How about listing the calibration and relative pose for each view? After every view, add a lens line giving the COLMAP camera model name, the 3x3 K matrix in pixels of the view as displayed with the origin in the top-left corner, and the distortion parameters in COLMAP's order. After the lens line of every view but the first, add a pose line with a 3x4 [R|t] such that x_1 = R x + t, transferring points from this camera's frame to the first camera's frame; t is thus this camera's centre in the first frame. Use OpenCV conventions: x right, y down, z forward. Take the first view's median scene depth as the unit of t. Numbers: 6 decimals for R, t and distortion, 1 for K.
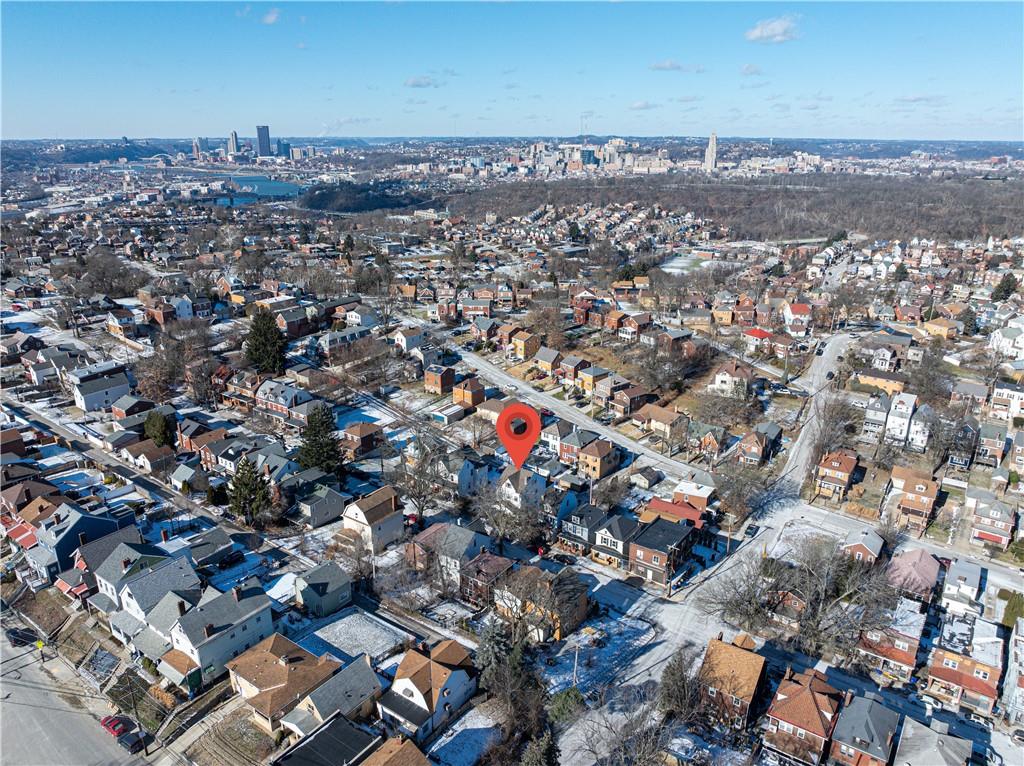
lens RADIAL K [[719.1, 0, 512.0], [0, 719.1, 383.0], [0, 0, 1]] dist [-0.030532, -0.000763]
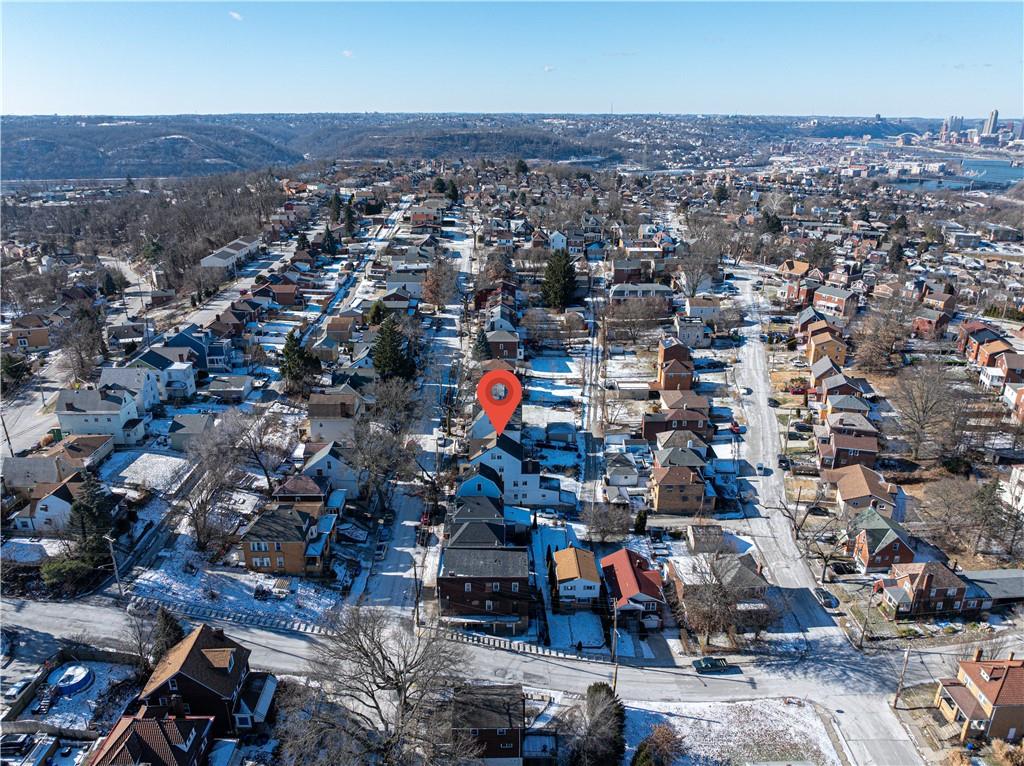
lens RADIAL K [[723.9, 0, 502.2], [0, 723.9, 381.5], [0, 0, 1]] dist [-0.040077, 0.004607]
pose [[0.581163, 0.283213, -0.762916, 0.424134], [-0.265085, 0.952239, 0.151562, -0.049740], [0.769402, 0.114155, 0.628481, 0.298464]]
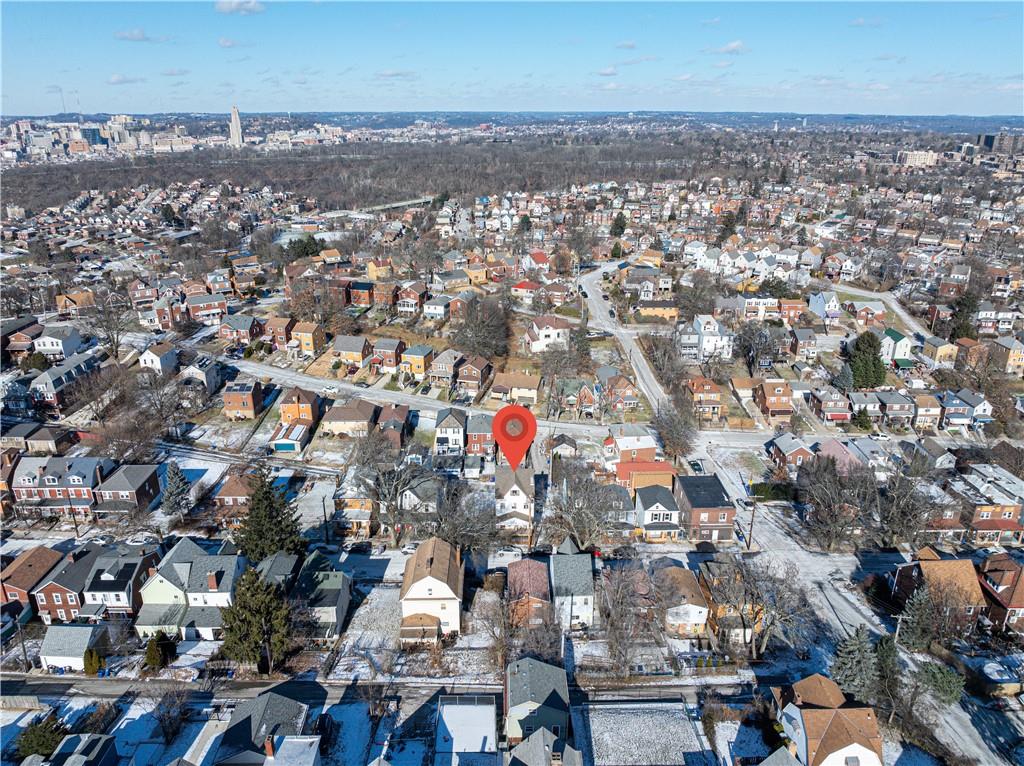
lens RADIAL K [[723.9, 0, 502.2], [0, 723.9, 381.5], [0, 0, 1]] dist [-0.040077, 0.004607]
pose [[0.805052, -0.208768, 0.555255, -0.286191], [0.194196, 0.977199, 0.085852, -0.034404], [-0.560518, 0.038713, 0.827237, 0.211442]]
